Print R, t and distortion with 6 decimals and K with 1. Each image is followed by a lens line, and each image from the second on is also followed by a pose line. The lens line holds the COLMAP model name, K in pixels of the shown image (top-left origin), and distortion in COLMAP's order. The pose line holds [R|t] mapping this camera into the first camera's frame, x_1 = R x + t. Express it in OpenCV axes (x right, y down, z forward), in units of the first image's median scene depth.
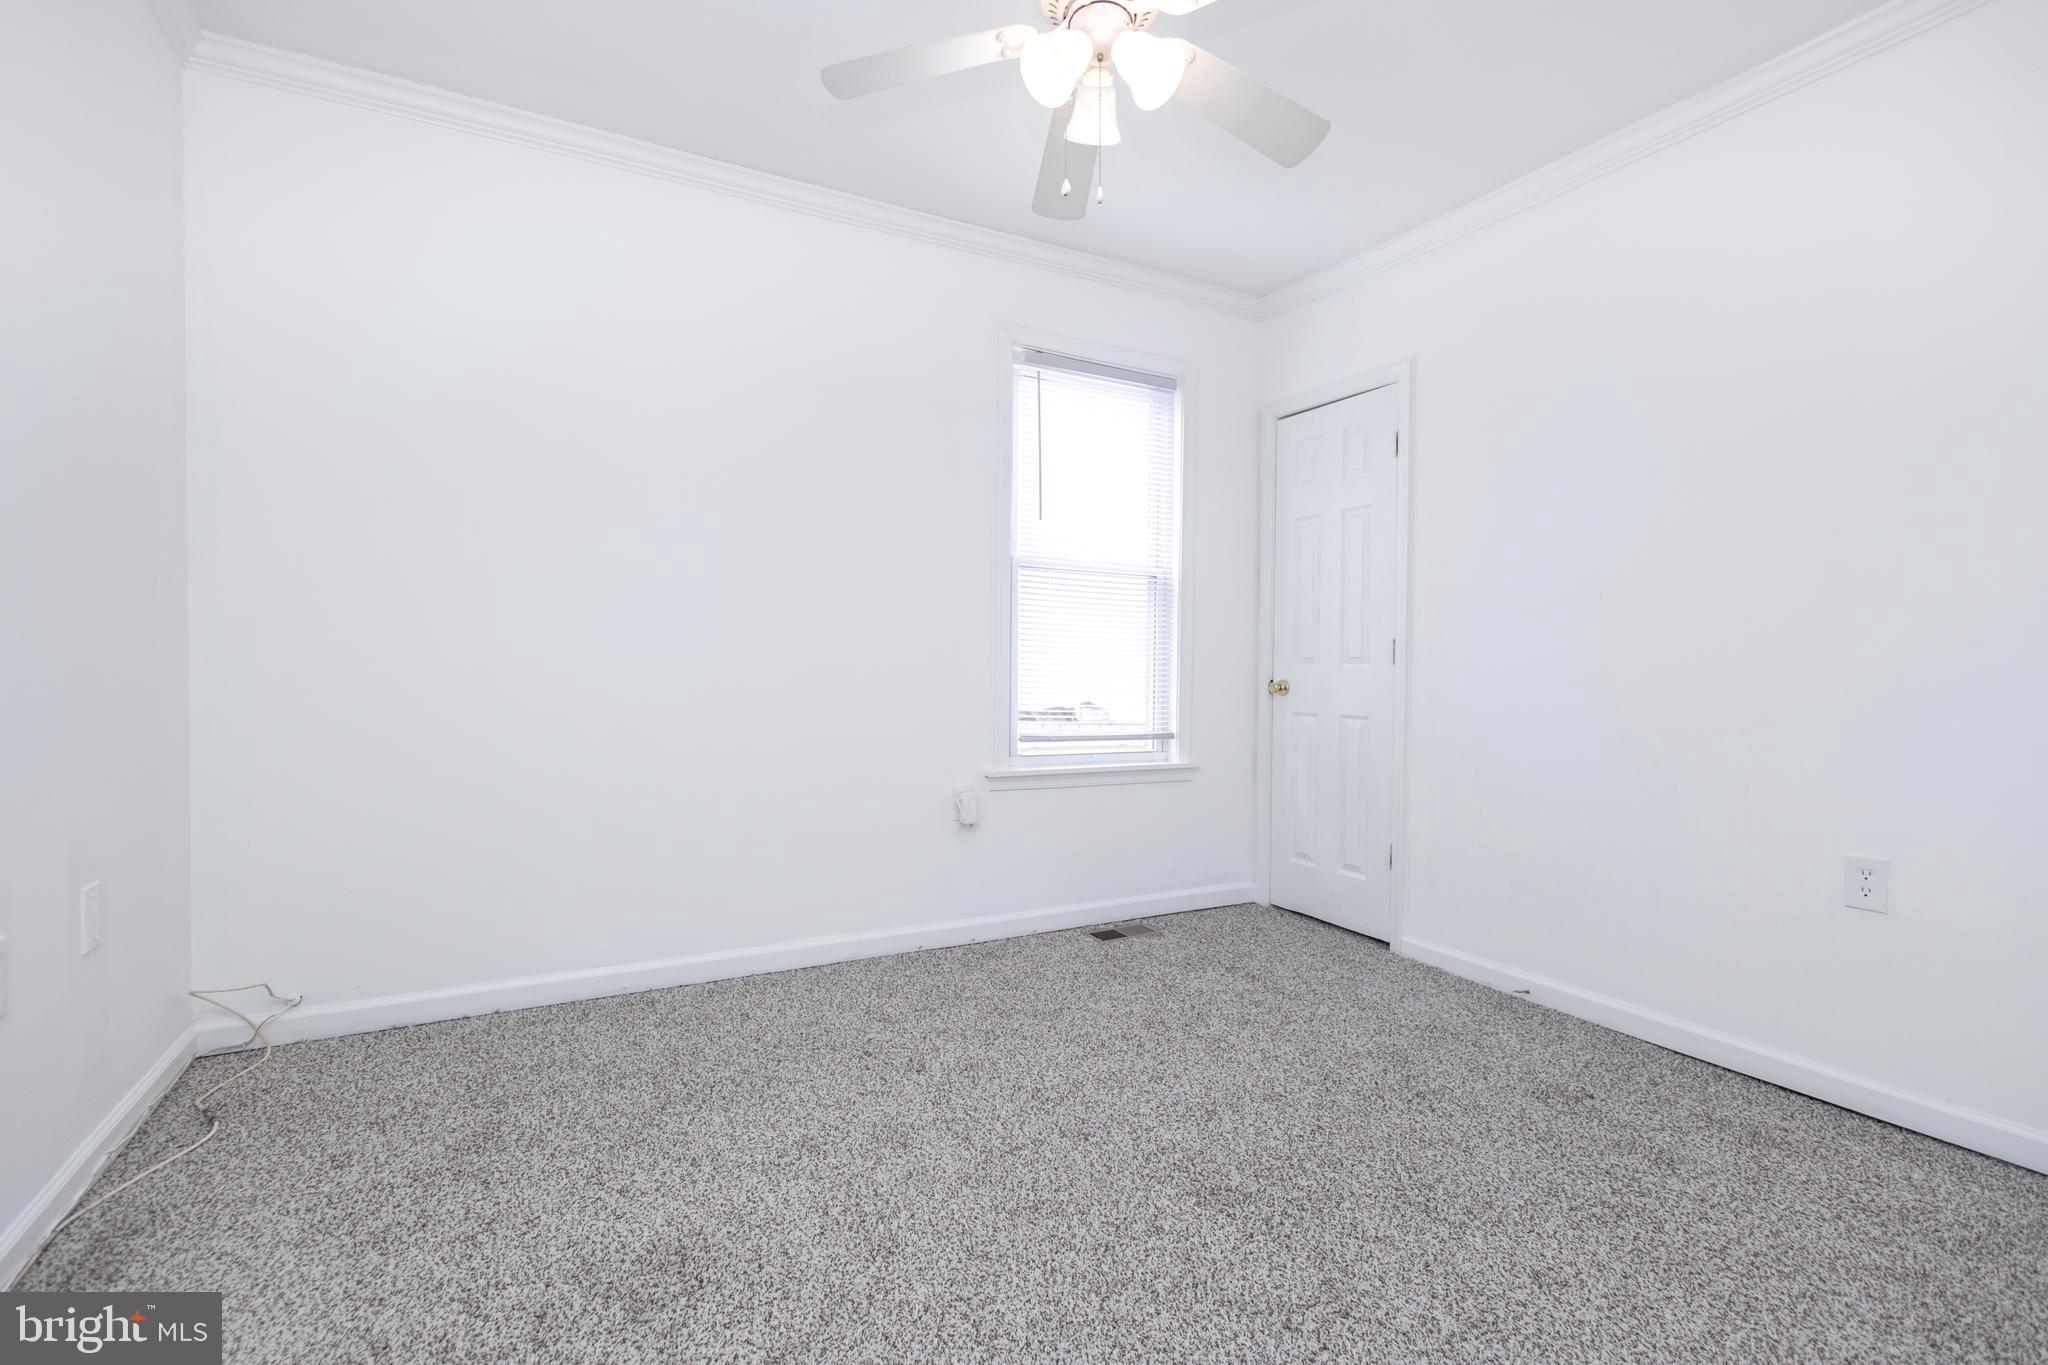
lens RADIAL K [[951.0, 0, 1014.7], [0, 951.0, 689.6], [0, 0, 1]] dist [0.003222, 0.000428]
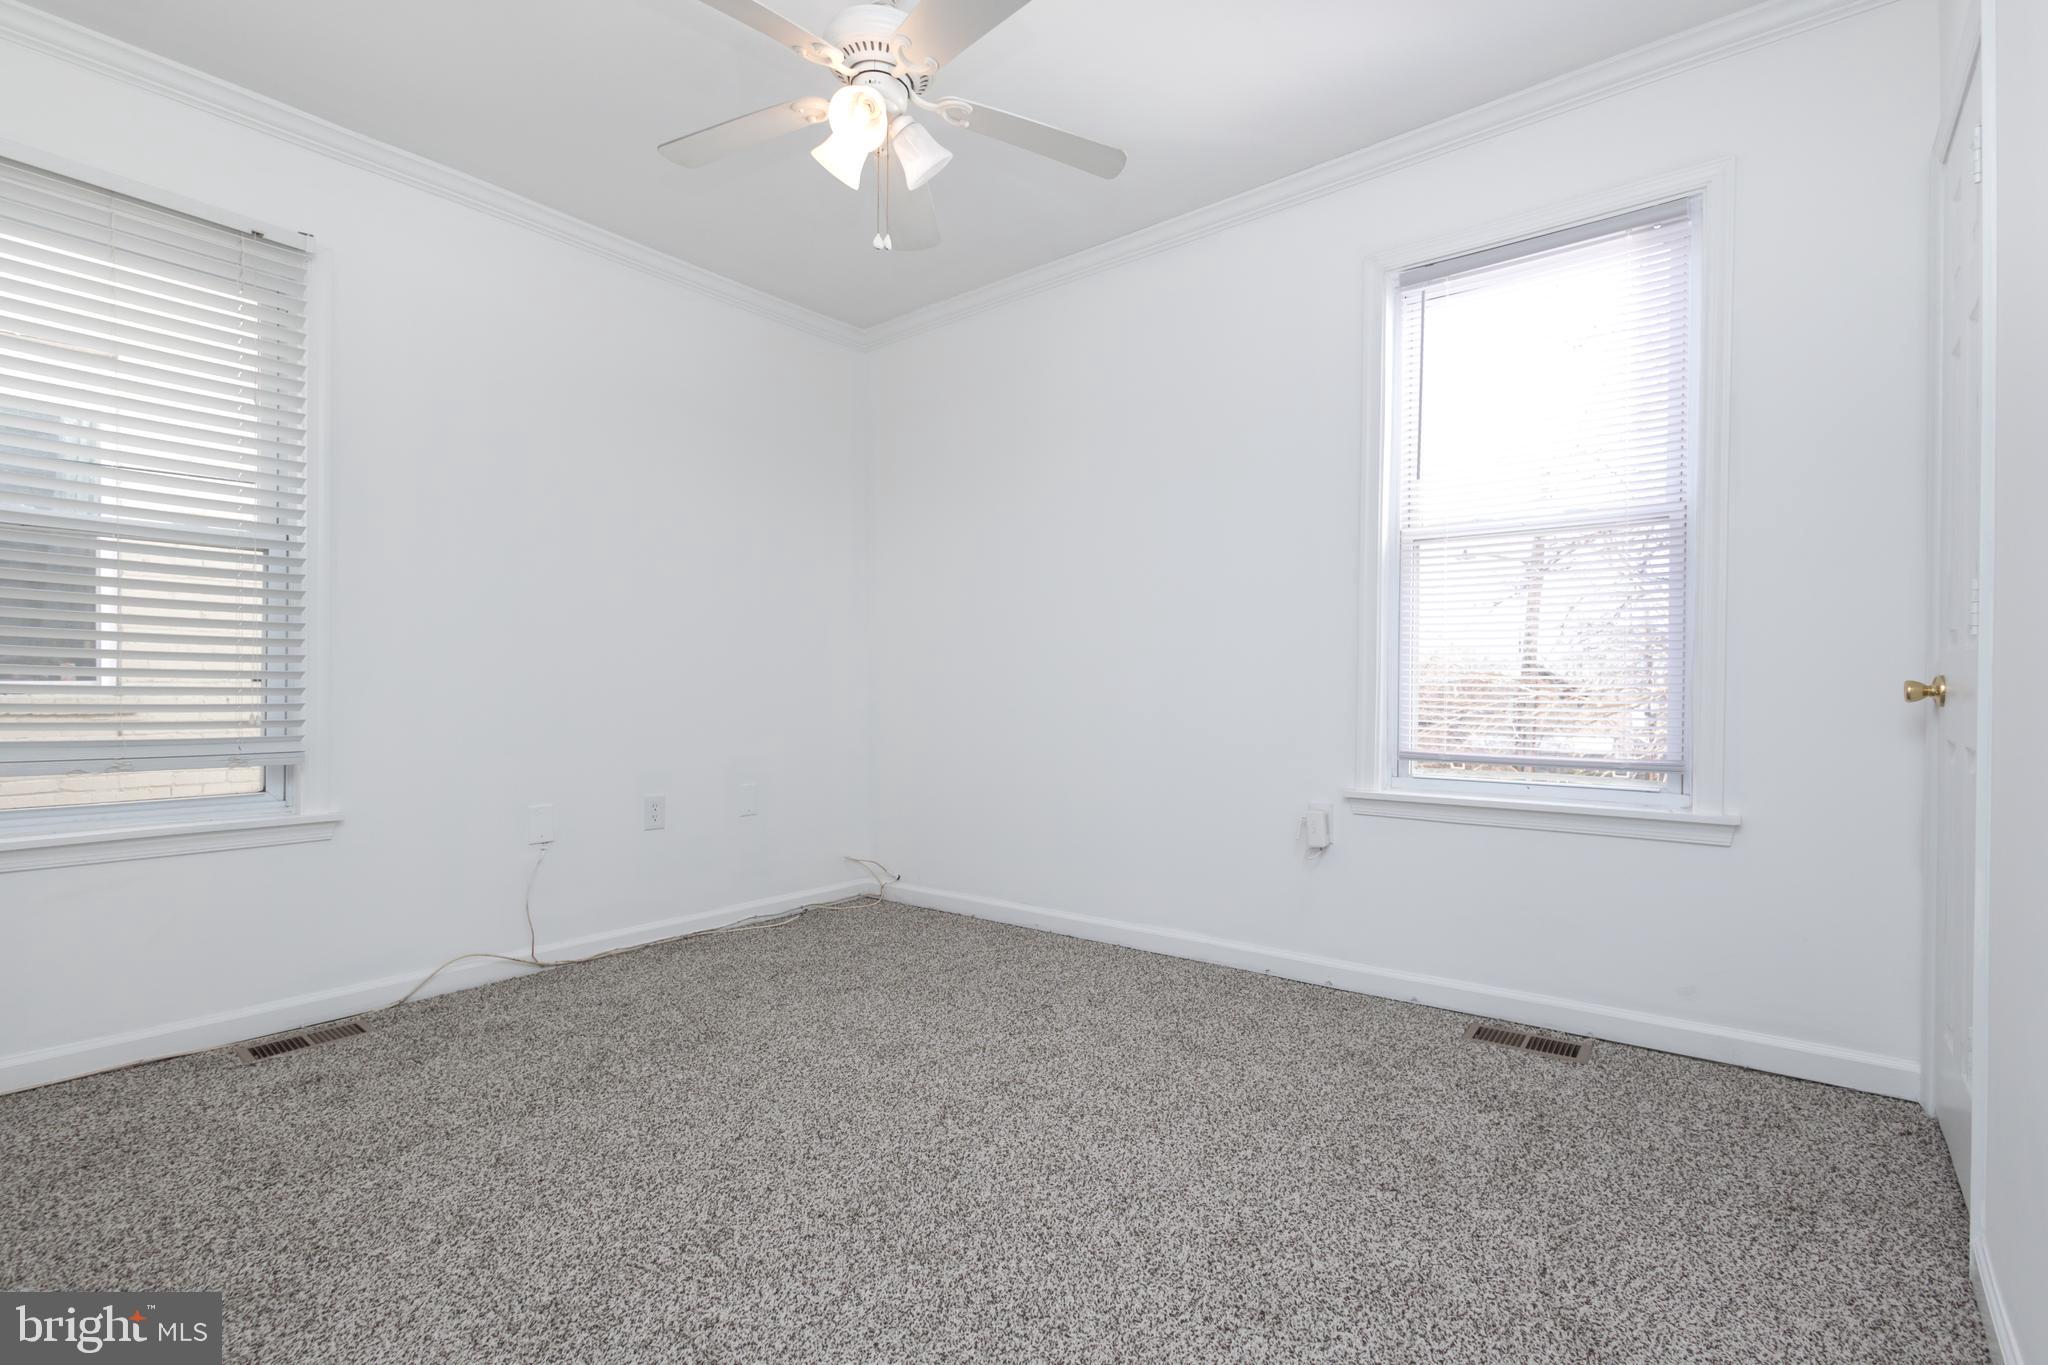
lens RADIAL K [[951.0, 0, 1014.7], [0, 951.0, 689.6], [0, 0, 1]] dist [0.003222, 0.000428]
pose [[0.408026, 0.000133, -0.912970, 0.617576], [-0.017671, 0.999814, -0.007752, 0.008939], [0.912799, 0.019296, 0.407952, 0.377515]]
